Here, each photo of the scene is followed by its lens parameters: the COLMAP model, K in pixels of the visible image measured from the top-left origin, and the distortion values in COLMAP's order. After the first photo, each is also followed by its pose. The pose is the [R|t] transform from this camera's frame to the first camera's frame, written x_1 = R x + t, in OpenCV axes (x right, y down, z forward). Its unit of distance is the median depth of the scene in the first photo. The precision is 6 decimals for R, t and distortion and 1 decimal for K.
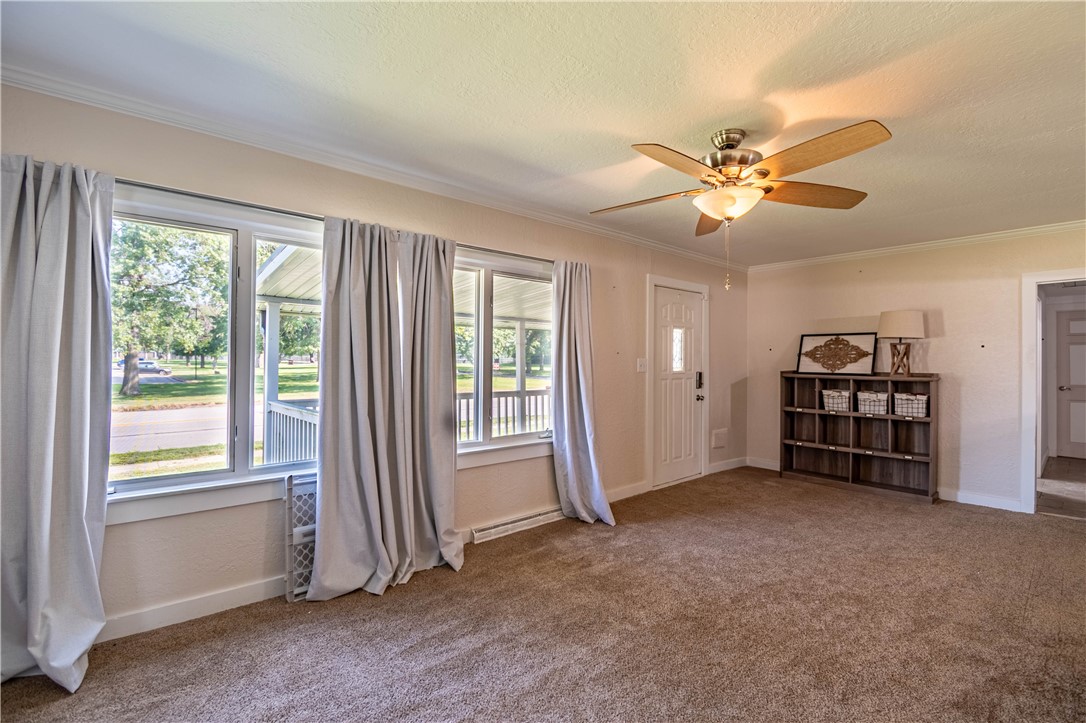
lens RADIAL K [[479.7, 0, 556.9], [0, 479.7, 358.2], [0, 0, 1]] dist [-0.020010, -0.000509]
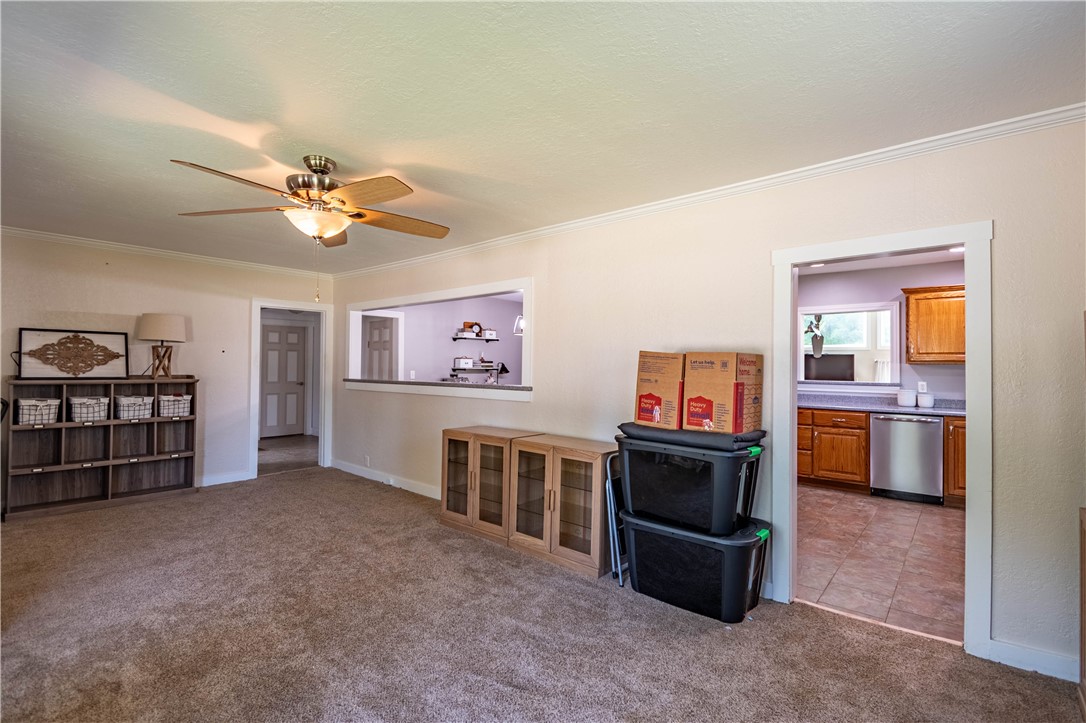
lens RADIAL K [[479.7, 0, 556.9], [0, 479.7, 358.2], [0, 0, 1]] dist [-0.020010, -0.000509]
pose [[-0.149557, 0.009213, 0.988710, -0.404076], [-0.015277, 0.999816, -0.011627, -0.006484], [-0.988635, -0.016843, -0.149389, 0.315578]]
